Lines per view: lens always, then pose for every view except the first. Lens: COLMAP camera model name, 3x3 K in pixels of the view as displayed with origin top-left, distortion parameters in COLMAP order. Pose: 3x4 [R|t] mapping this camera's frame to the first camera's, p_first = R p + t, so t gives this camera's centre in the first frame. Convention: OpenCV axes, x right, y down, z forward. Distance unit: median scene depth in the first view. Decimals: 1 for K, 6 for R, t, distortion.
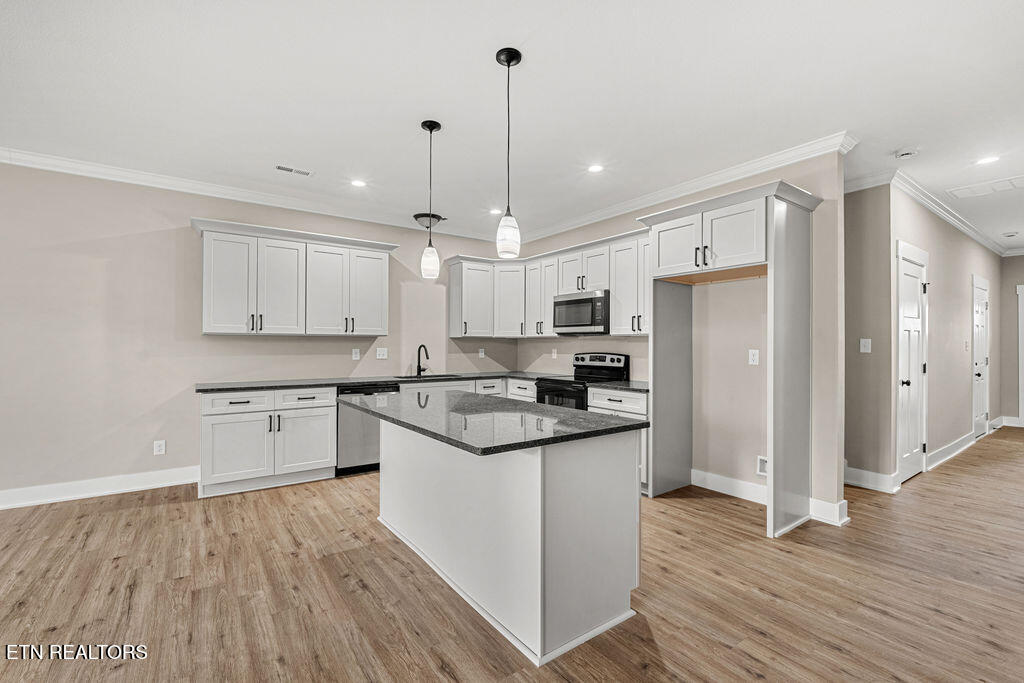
lens RADIAL K [[449.6, 0, 513.3], [0, 449.6, 341.0], [0, 0, 1]] dist [-0.005095, 0.001144]
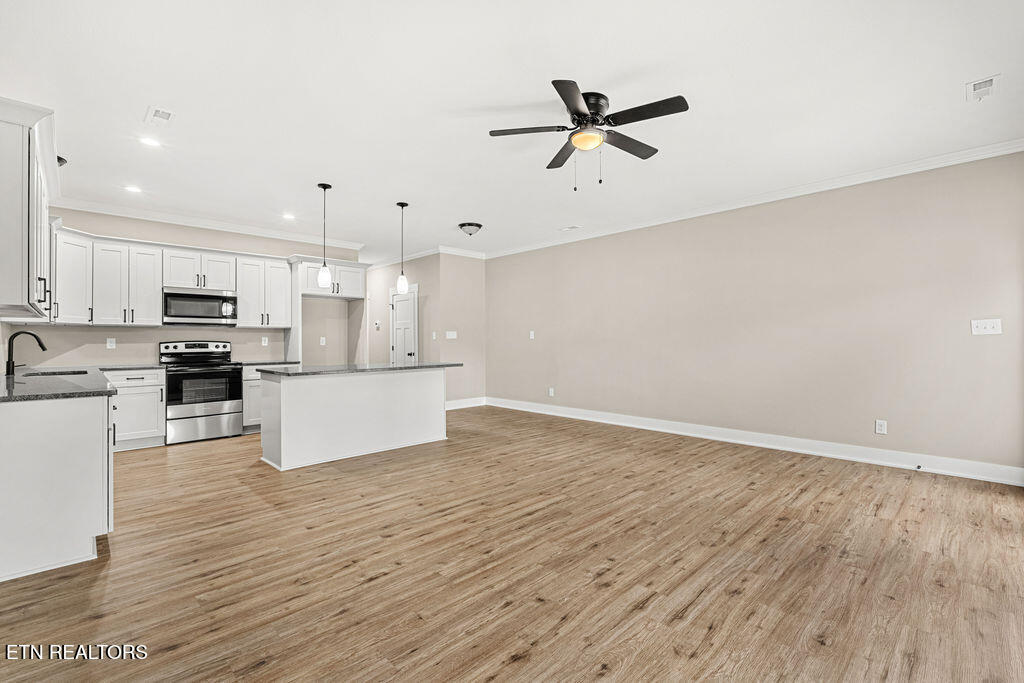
lens RADIAL K [[449.6, 0, 507.3], [0, 449.6, 333.4], [0, 0, 1]] dist [-0.005095, 0.001144]
pose [[-0.143720, 0.015757, 0.989493, -1.297125], [-0.003859, 0.999857, -0.016483, 0.027249], [-0.989611, -0.006187, -0.143638, 0.449474]]
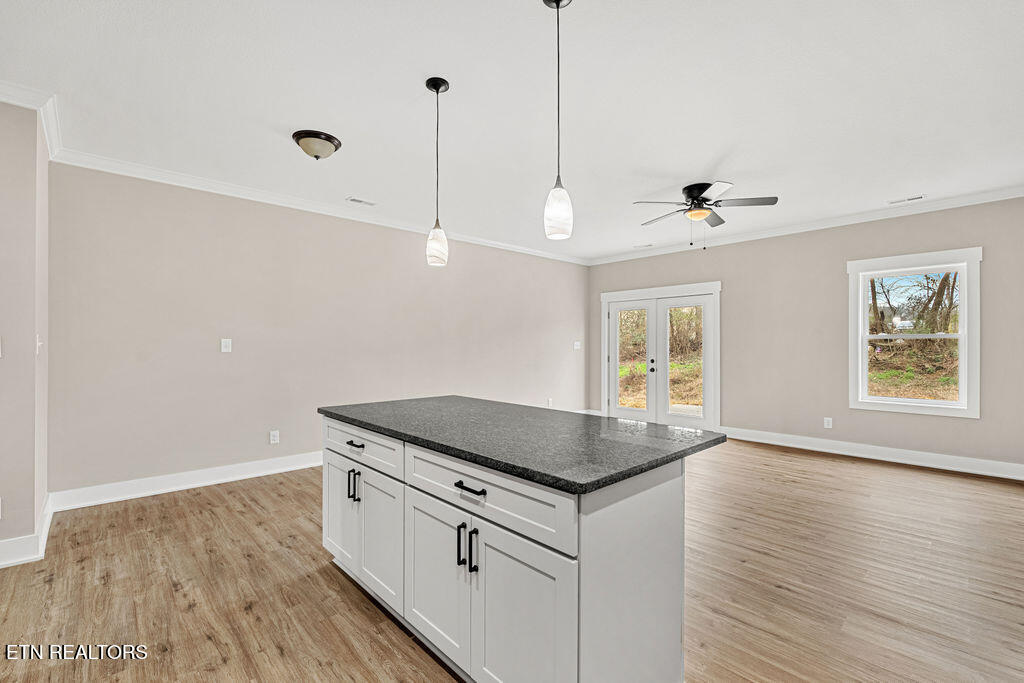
lens RADIAL K [[449.6, 0, 517.5], [0, 449.6, 349.7], [0, 0, 1]] dist [-0.005095, 0.001144]
pose [[-0.990339, -0.001616, -0.138660, -0.030445], [-0.002057, 0.999993, 0.003033, 0.009369], [0.138654, 0.003289, -0.990335, 1.179838]]
